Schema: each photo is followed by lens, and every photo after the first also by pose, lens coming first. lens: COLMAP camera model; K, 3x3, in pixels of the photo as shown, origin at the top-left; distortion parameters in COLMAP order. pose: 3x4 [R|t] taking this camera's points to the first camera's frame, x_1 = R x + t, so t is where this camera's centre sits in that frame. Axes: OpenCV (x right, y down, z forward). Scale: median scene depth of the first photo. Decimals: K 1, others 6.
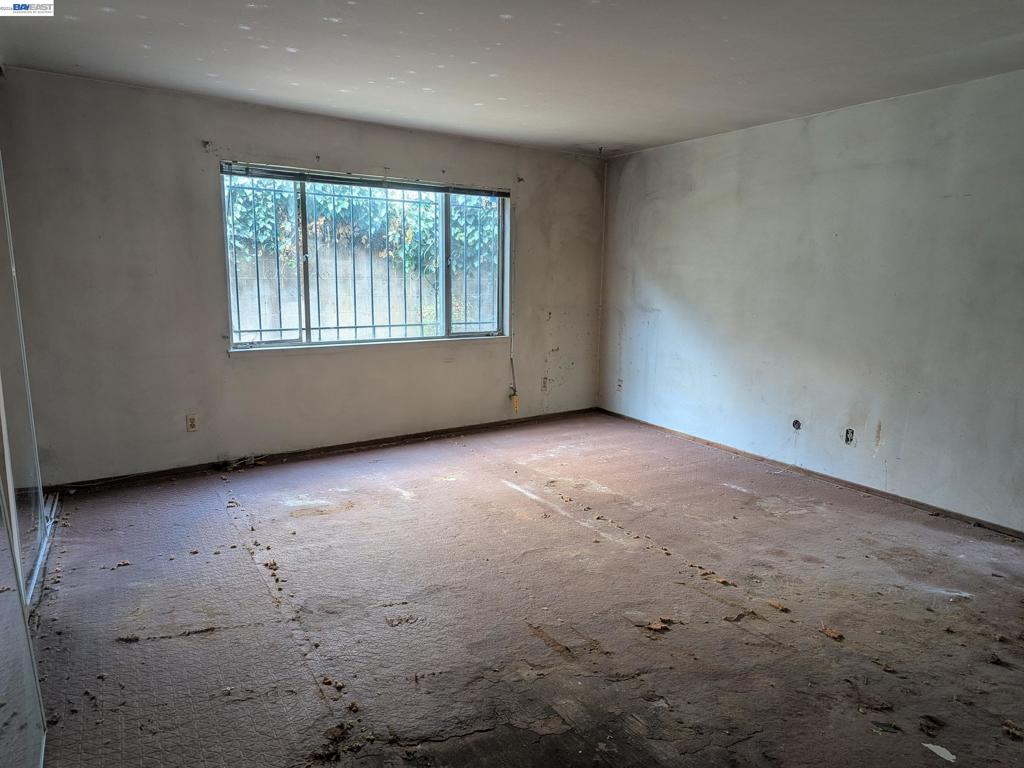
lens RADIAL K [[720.3, 0, 511.4], [0, 720.3, 393.5], [0, 0, 1]] dist [0.065821, -0.054028]
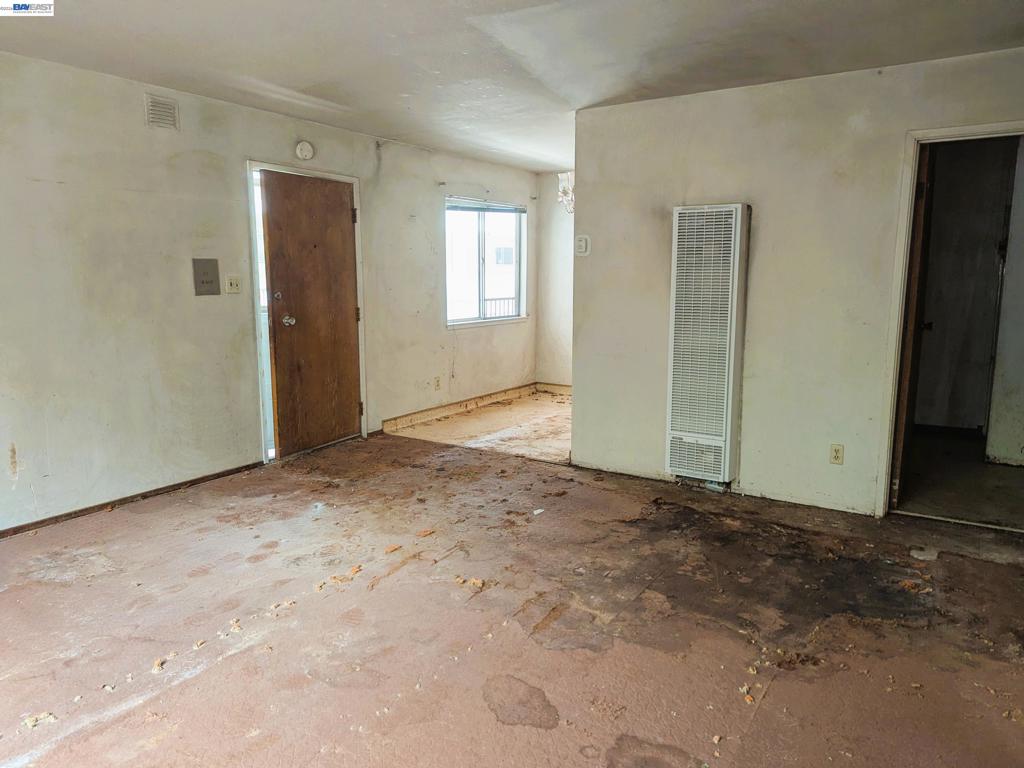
lens RADIAL K [[720.3, 0, 520.2], [0, 720.3, 374.2], [0, 0, 1]] dist [0.065821, -0.054028]
pose [[-0.476251, -0.144292, 0.867390, -0.534587], [0.140146, 0.961379, 0.236876, -0.172605], [-0.868069, 0.234373, -0.437636, 0.958802]]
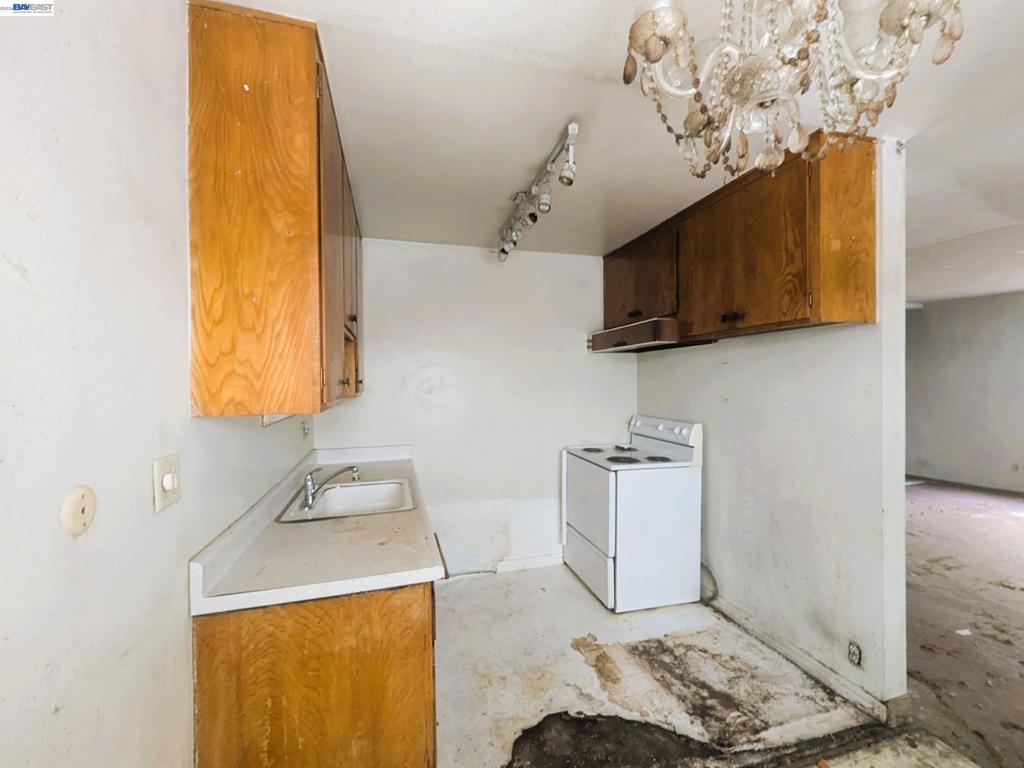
lens RADIAL K [[424.5, 0, 510.3], [0, 424.5, 381.3], [0, 0, 1]] dist [-0.002141, -0.000405]
pose [[-0.226770, -0.010720, -0.973889, 1.027125], [-0.160872, 0.986617, 0.026599, 0.004420], [0.960570, 0.162704, -0.225459, 0.007291]]
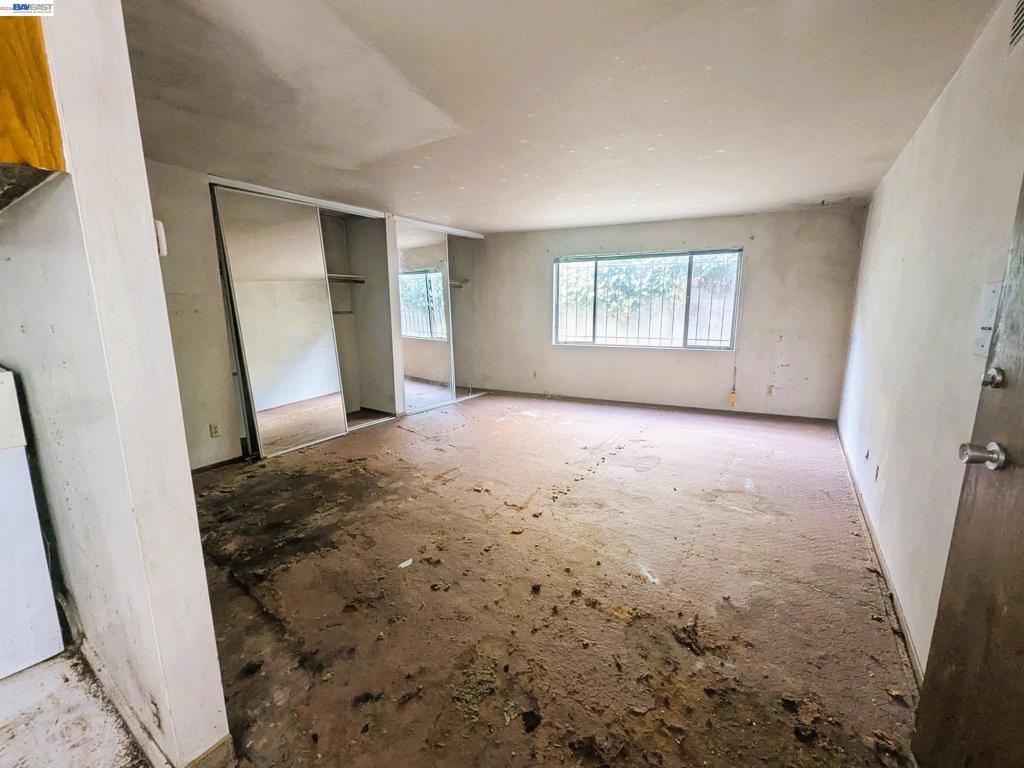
lens RADIAL K [[424.5, 0, 514.9], [0, 424.5, 384.1], [0, 0, 1]] dist [-0.002141, -0.000405]
pose [[0.462656, 0.143442, -0.874856, 0.839659], [-0.139299, 0.986328, 0.088053, -0.045430], [0.875526, 0.081128, 0.476312, 0.372671]]
